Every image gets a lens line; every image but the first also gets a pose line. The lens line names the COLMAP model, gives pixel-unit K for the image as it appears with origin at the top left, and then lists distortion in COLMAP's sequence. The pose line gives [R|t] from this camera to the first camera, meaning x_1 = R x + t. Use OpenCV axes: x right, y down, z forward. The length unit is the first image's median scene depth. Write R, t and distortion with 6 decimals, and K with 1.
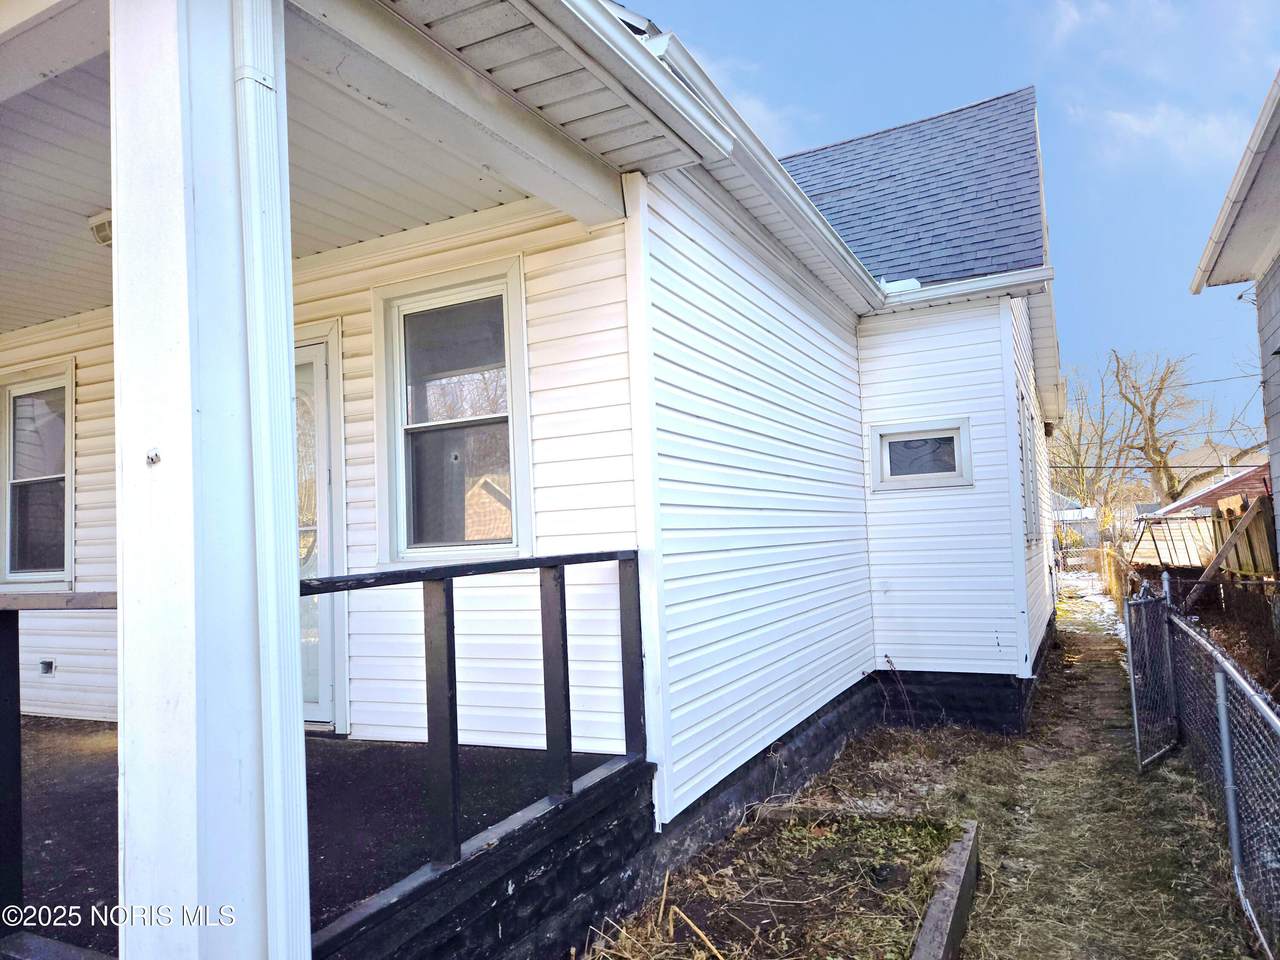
lens RADIAL K [[862.4, 0, 638.4], [0, 862.4, 482.4], [0, 0, 1]] dist [0.001368, 0.000178]
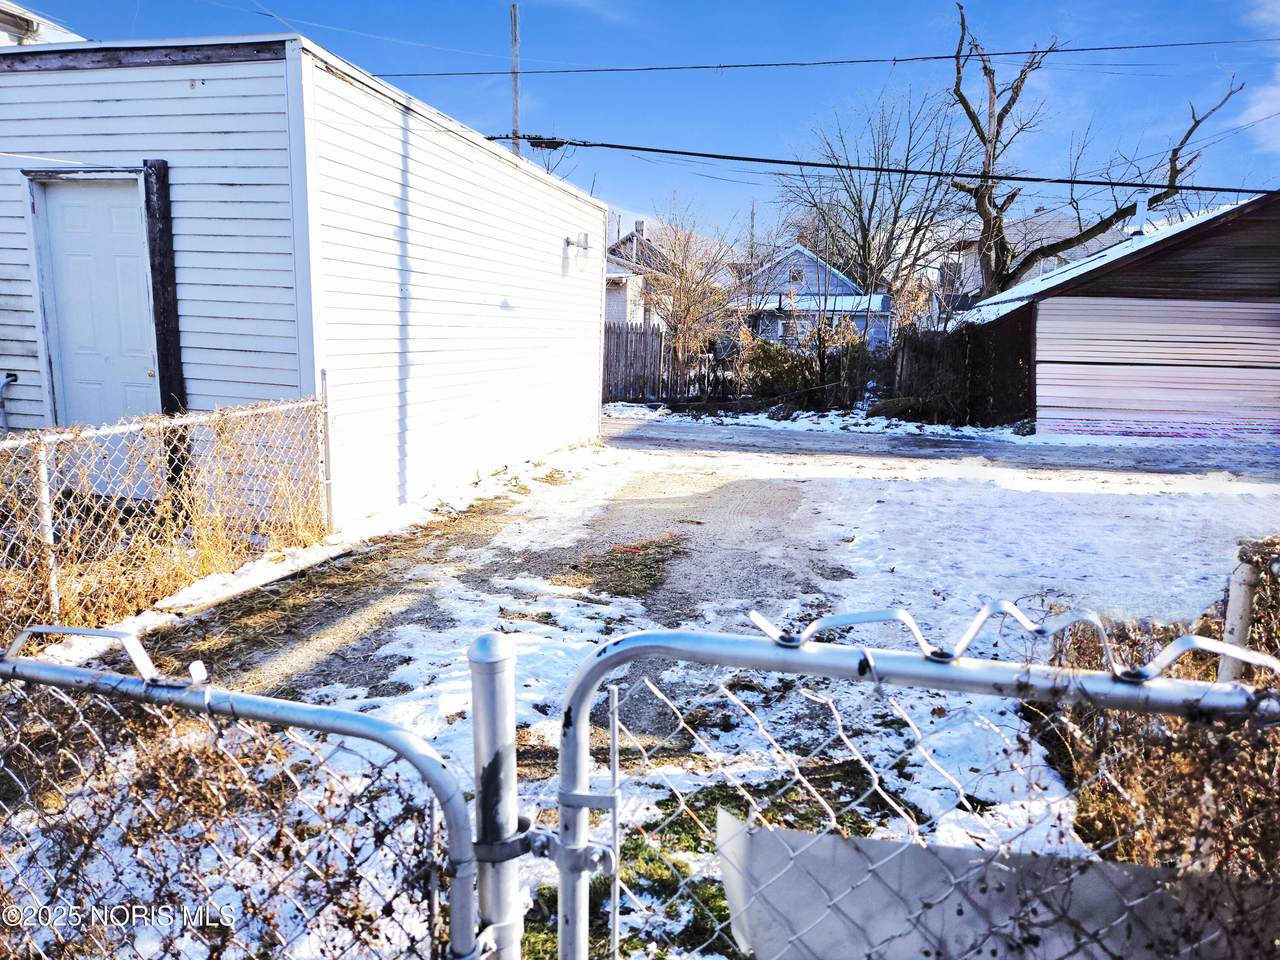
lens RADIAL K [[862.4, 0, 641.9], [0, 862.4, 479.7], [0, 0, 1]] dist [0.001368, 0.000178]
pose [[0.969836, 0.024400, 0.242534, 0.130150], [-0.084086, 0.967393, 0.238914, 0.017805], [-0.228796, -0.252101, 0.940265, 0.259064]]
